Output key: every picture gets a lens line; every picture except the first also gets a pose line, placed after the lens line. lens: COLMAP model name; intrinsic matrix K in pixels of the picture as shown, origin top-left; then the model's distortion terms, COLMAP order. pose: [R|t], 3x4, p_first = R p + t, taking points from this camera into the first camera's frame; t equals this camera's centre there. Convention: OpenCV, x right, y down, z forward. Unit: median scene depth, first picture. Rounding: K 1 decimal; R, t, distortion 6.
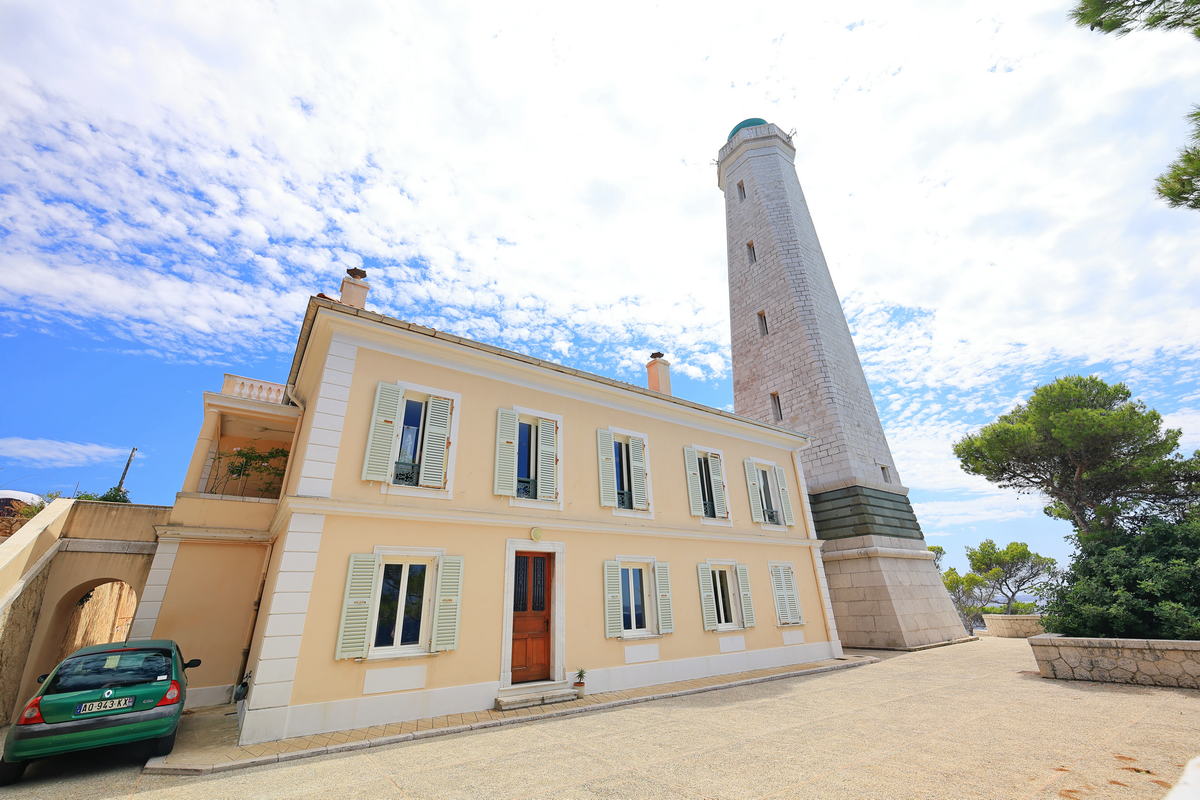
lens RADIAL K [[516.3, 0, 600.0], [0, 516.3, 400.0], [0, 0, 1]] dist [0.000623, 0.000039]
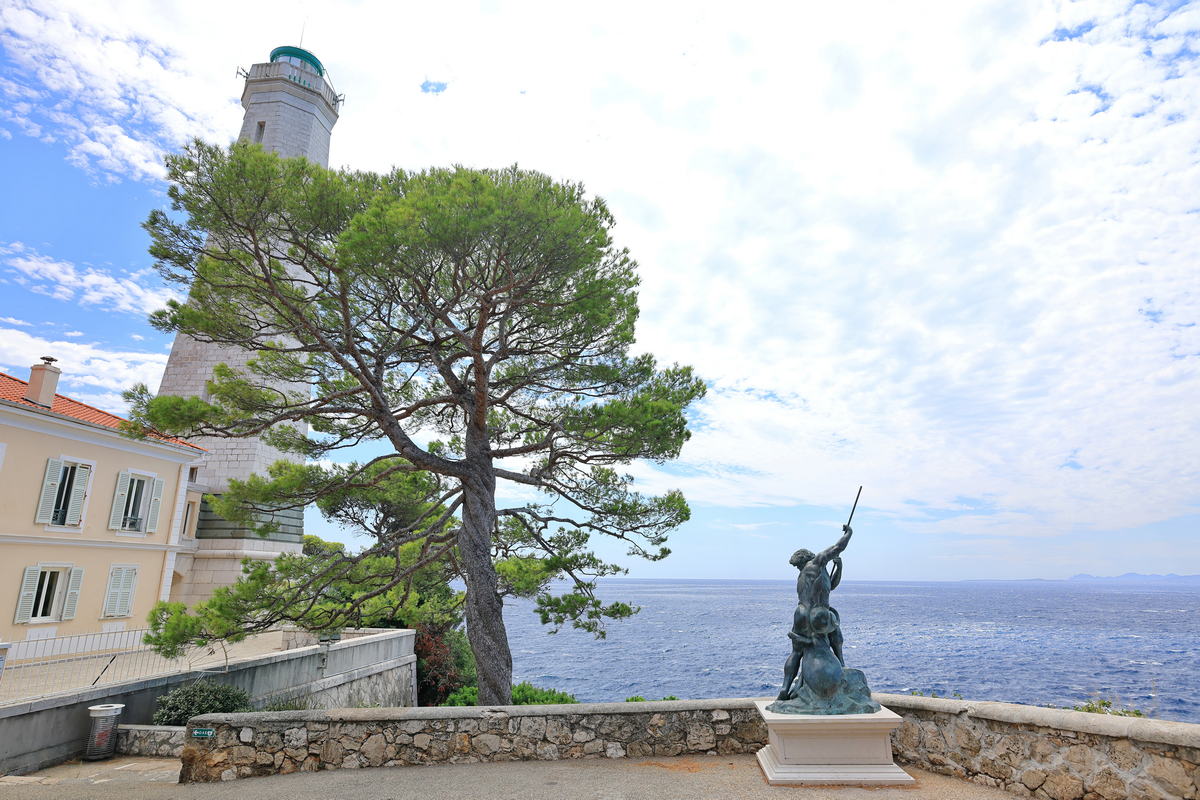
lens RADIAL K [[702.6, 0, 600.0], [0, 702.6, 400.0], [0, 0, 1]] dist [-0.002502, -0.000504]
pose [[0.719180, 0.219197, 0.659343, 0.001160], [-0.313029, 0.949393, 0.025813, -0.394783], [-0.620317, -0.224958, 0.751399, -0.724736]]
